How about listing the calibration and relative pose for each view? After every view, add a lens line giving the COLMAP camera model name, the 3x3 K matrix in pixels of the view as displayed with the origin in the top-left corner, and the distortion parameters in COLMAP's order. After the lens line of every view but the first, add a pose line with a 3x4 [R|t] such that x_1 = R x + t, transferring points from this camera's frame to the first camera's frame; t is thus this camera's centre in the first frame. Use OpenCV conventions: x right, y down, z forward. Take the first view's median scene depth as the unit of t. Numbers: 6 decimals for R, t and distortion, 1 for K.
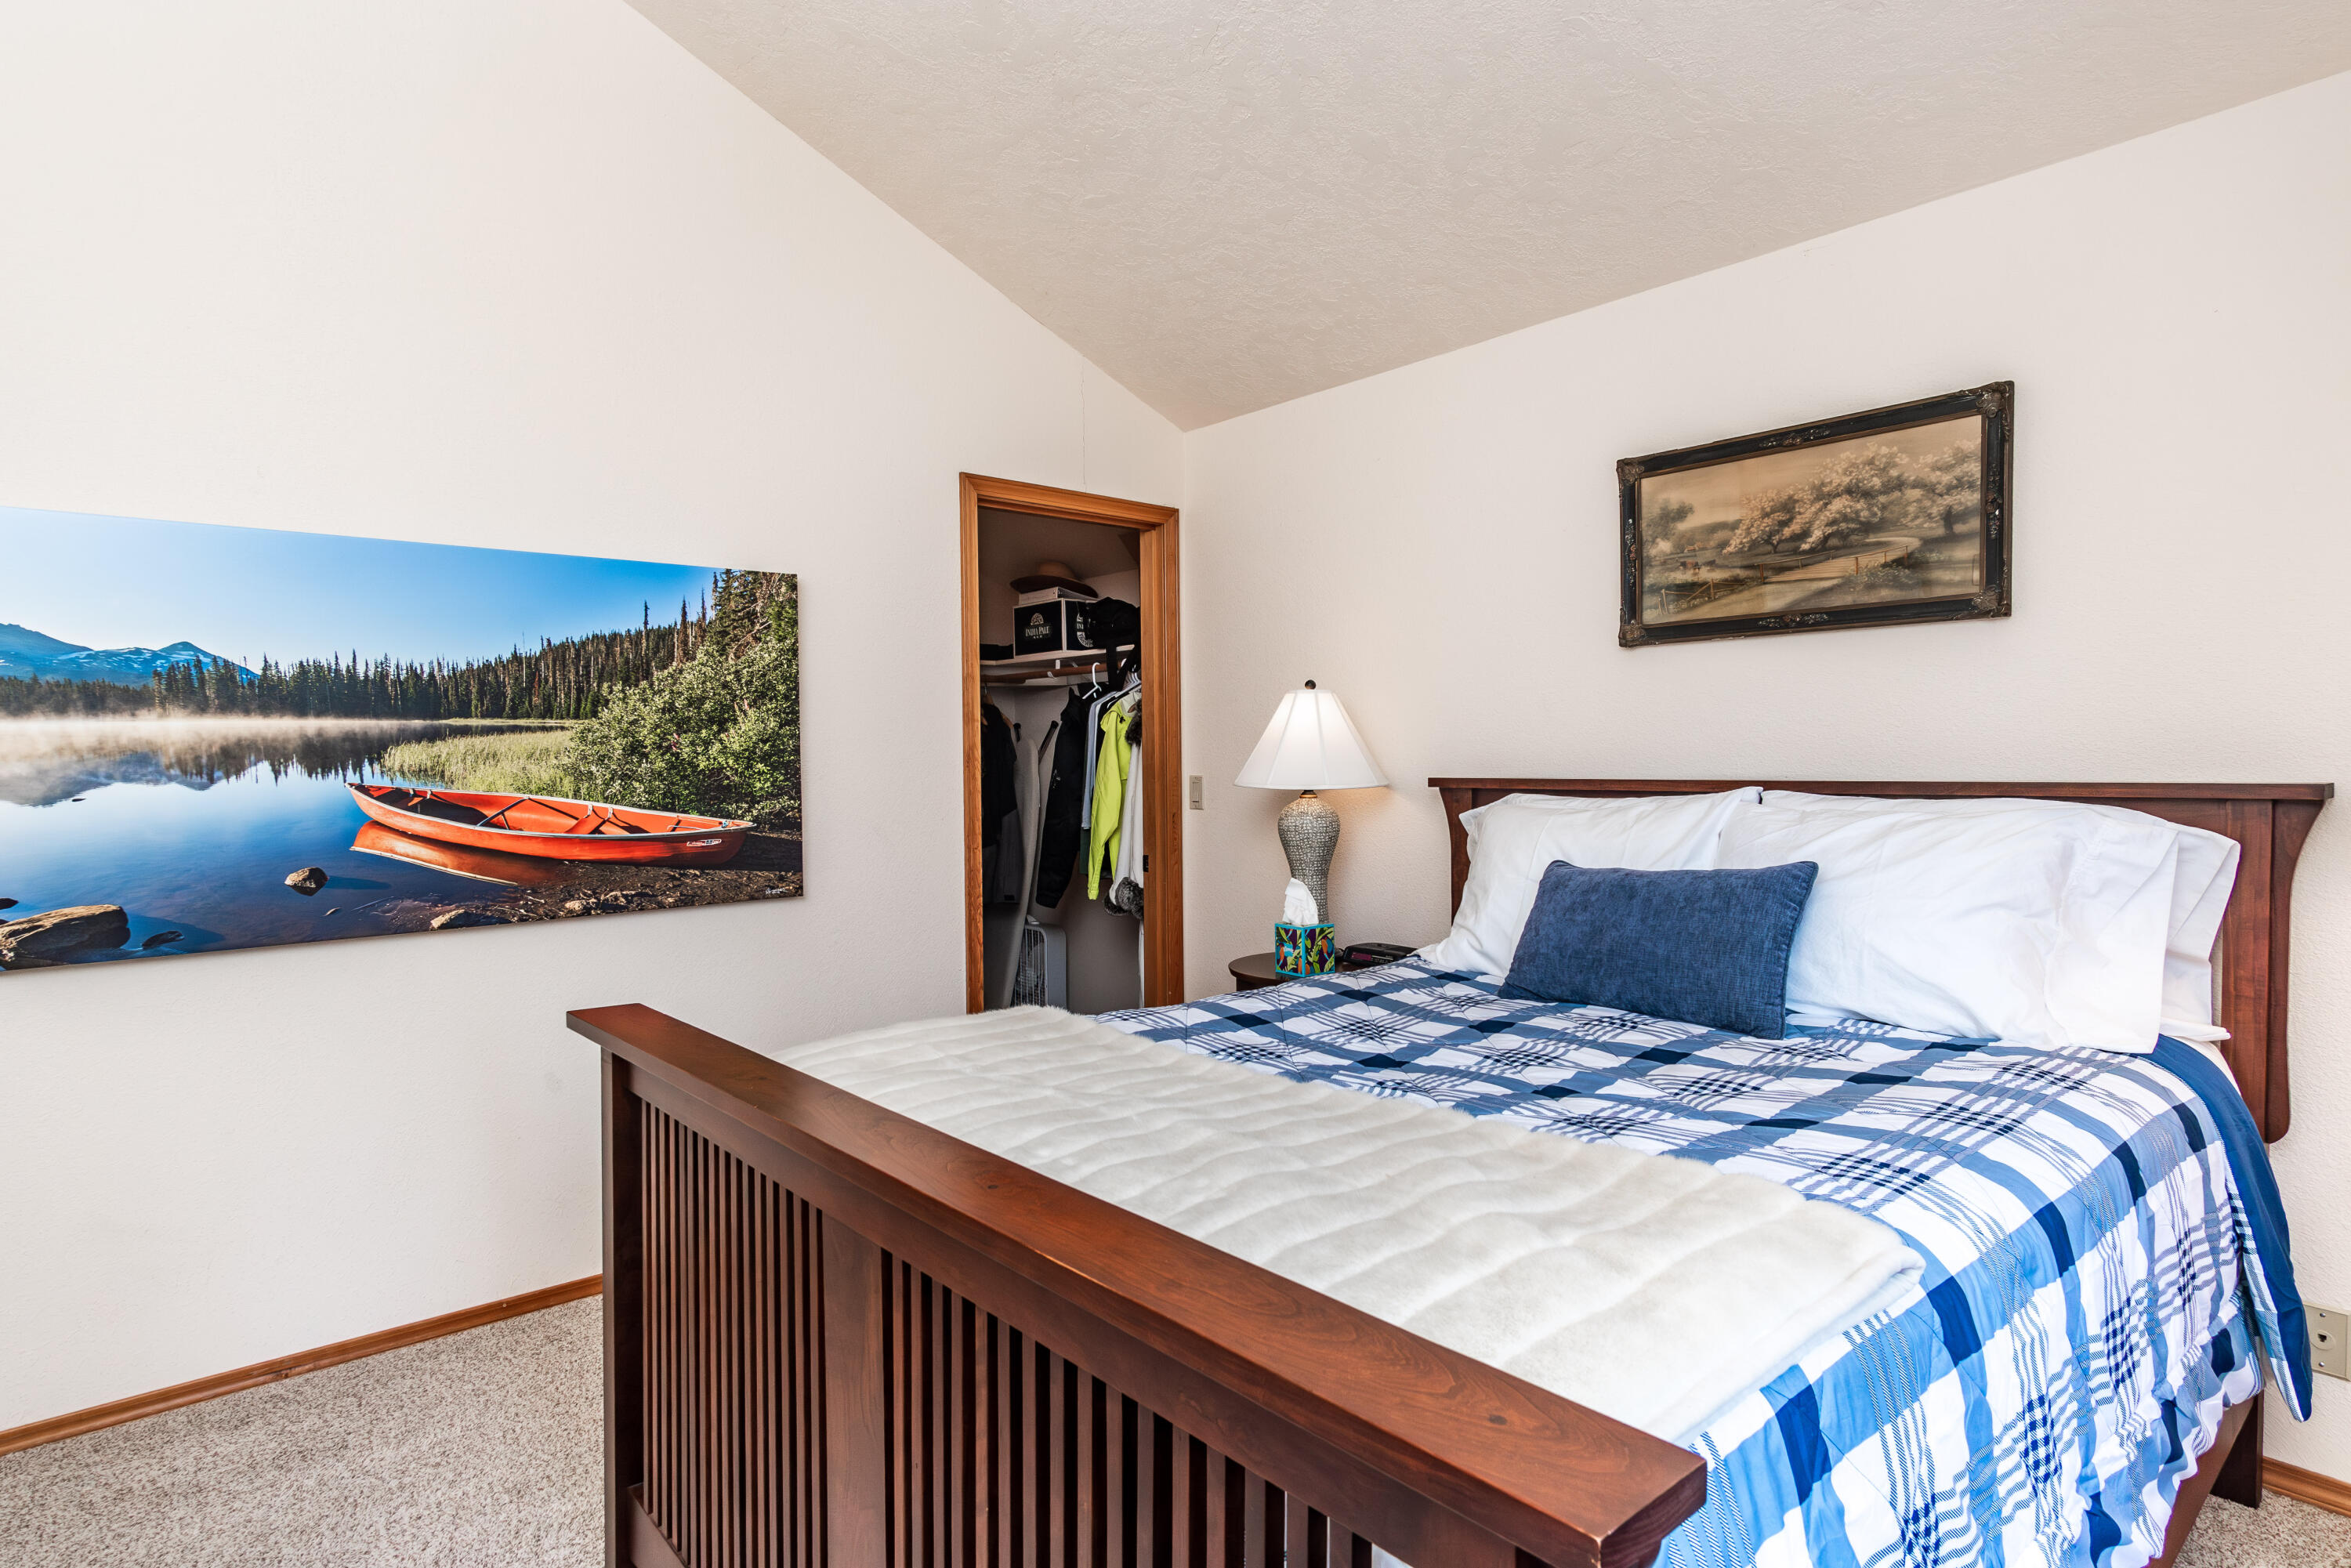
lens RADIAL K [[1238.7, 0, 1165.5], [0, 1238.7, 749.4], [0, 0, 1]] dist [0.005424, 0.000594]
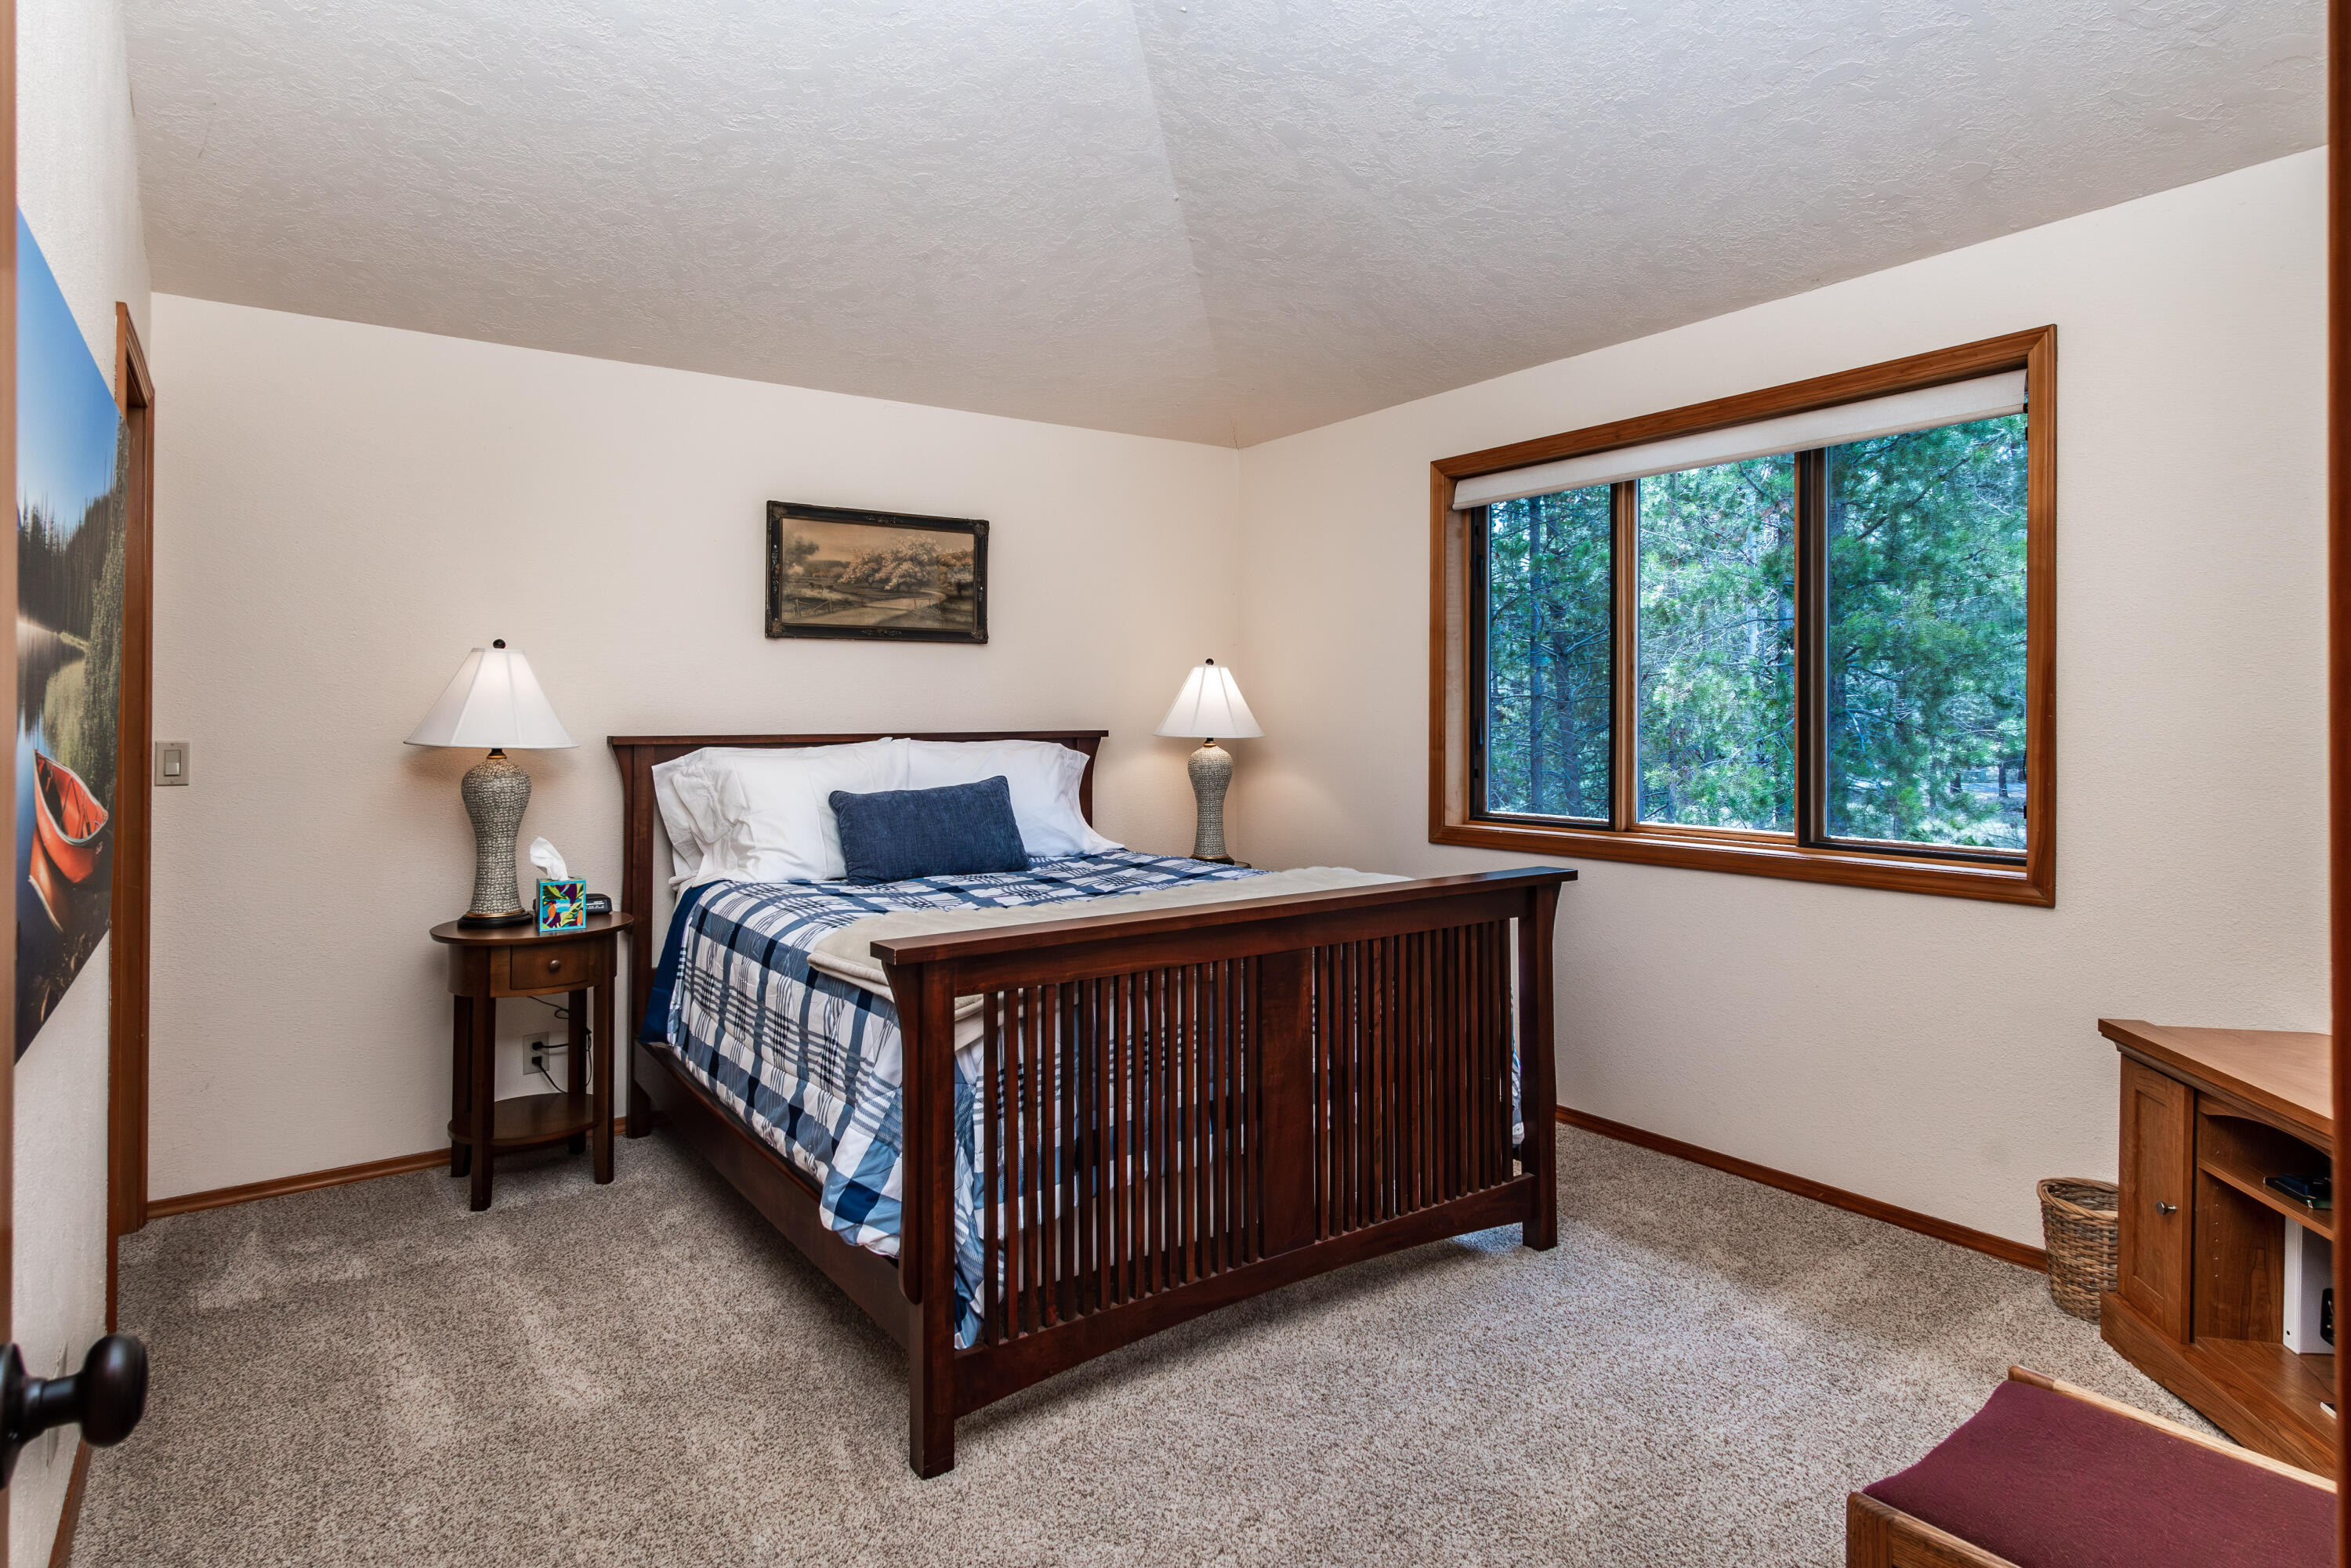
lens RADIAL K [[1238.7, 0, 1165.5], [0, 1238.7, 749.4], [0, 0, 1]] dist [0.005424, 0.000594]
pose [[0.083461, -0.026853, 0.996149, -1.041114], [-0.004529, 0.999616, 0.027326, 0.001555], [-0.996501, -0.006792, 0.083307, 0.488856]]
